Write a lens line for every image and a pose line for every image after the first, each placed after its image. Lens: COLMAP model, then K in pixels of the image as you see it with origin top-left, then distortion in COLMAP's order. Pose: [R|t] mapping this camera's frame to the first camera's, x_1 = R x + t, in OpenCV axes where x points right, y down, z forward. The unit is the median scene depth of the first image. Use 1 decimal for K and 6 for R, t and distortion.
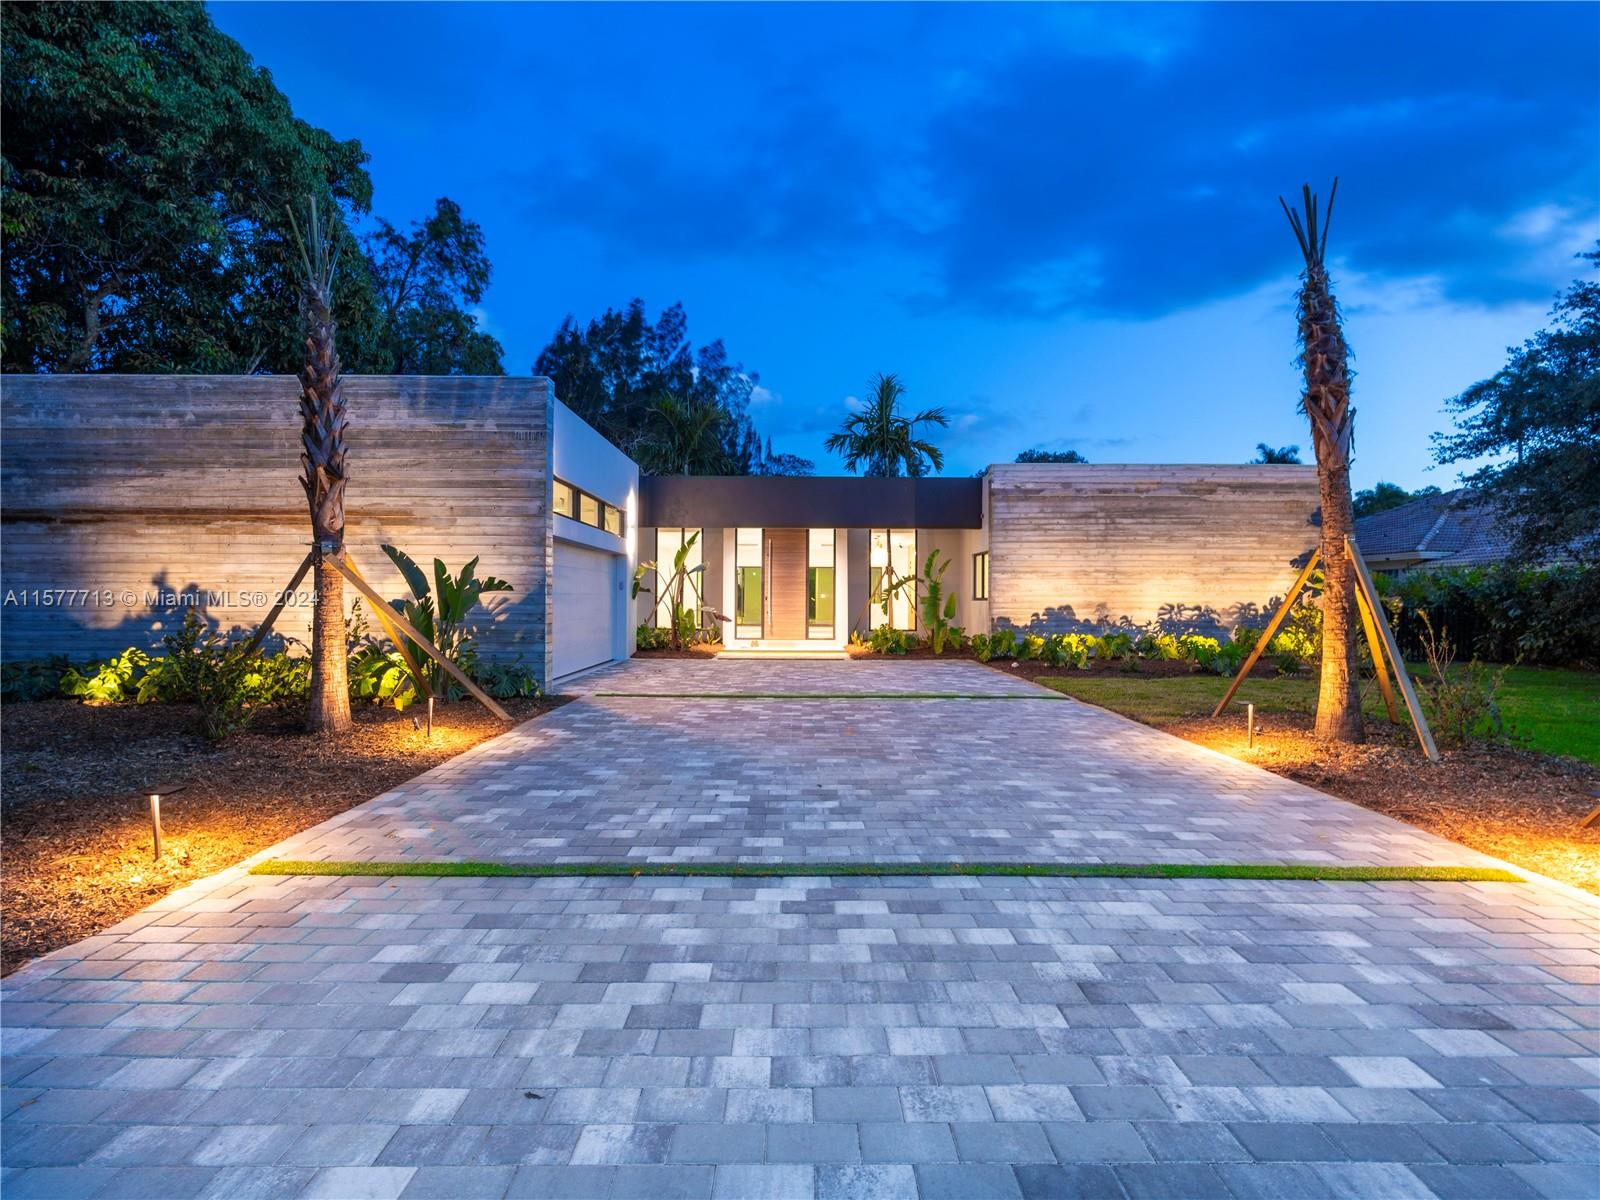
lens RADIAL K [[760.2, 0, 799.0], [0, 760.2, 594.2], [0, 0, 1]] dist [-0.000956, -0.000052]
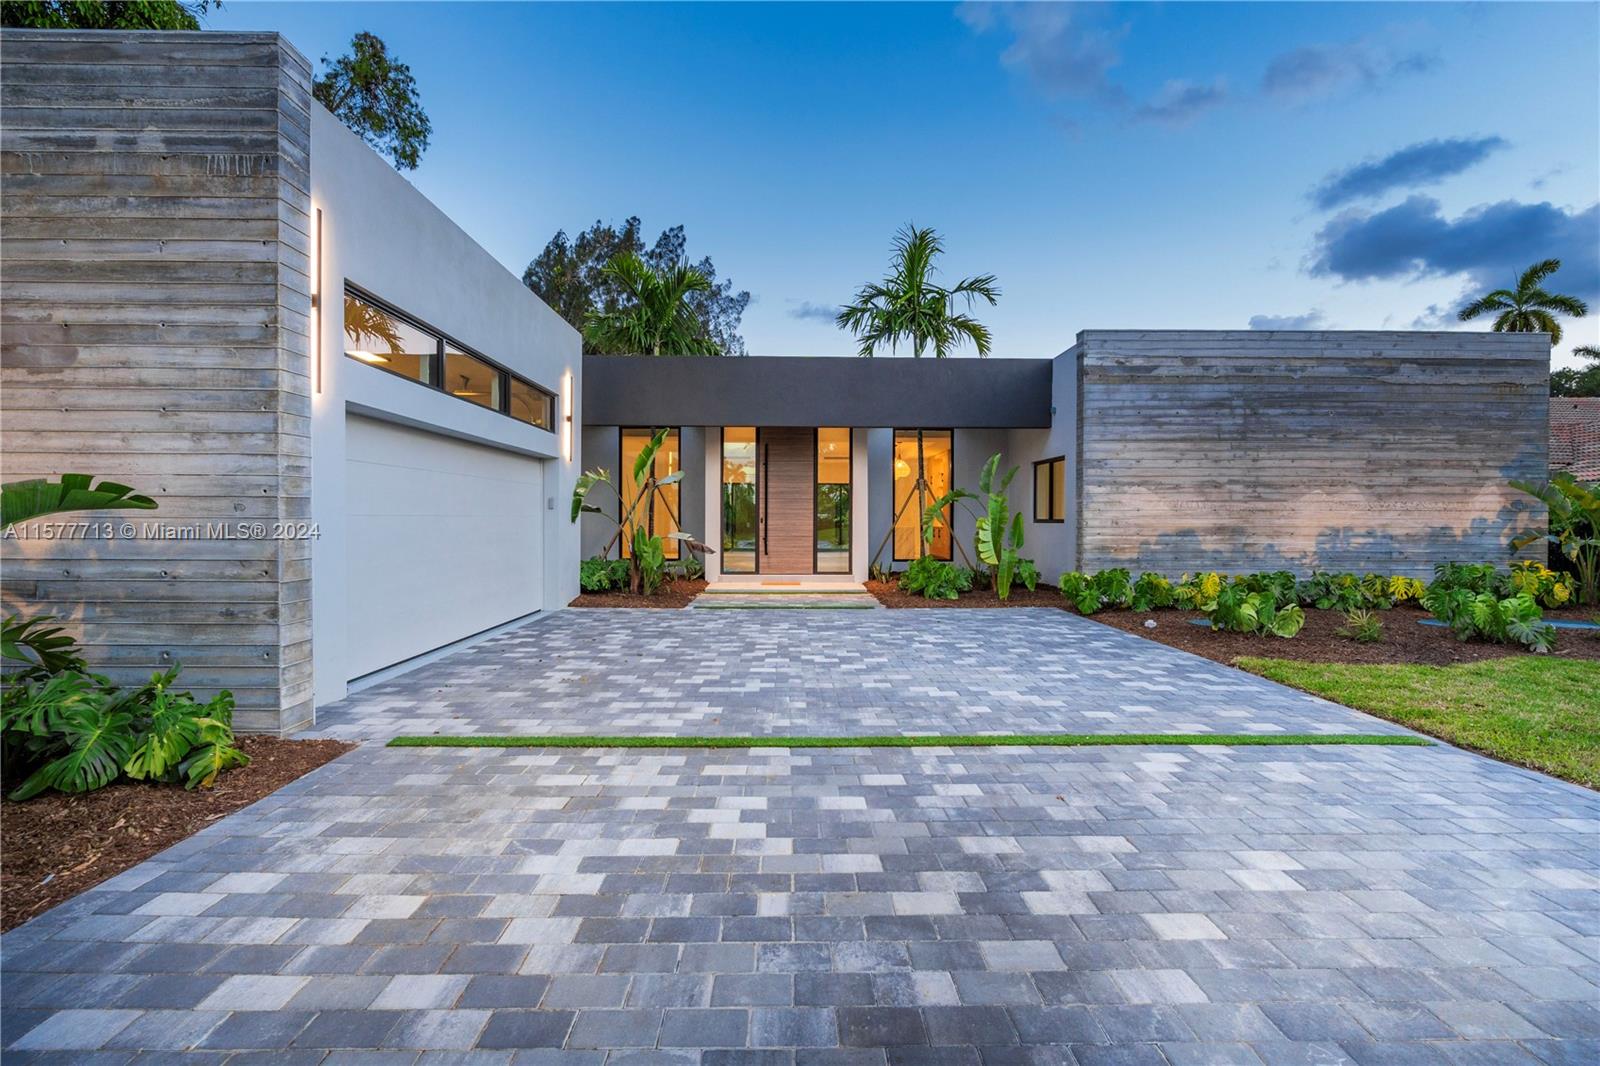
lens RADIAL K [[738.7, 0, 843.3], [0, 738.7, 526.9], [0, 0, 1]] dist [0.000023, -0.000046]
pose [[0.997526, -0.002705, 0.070250, -0.018701], [0.001505, 0.999852, 0.017129, -0.000962], [-0.070286, -0.016981, 0.997382, 0.336326]]
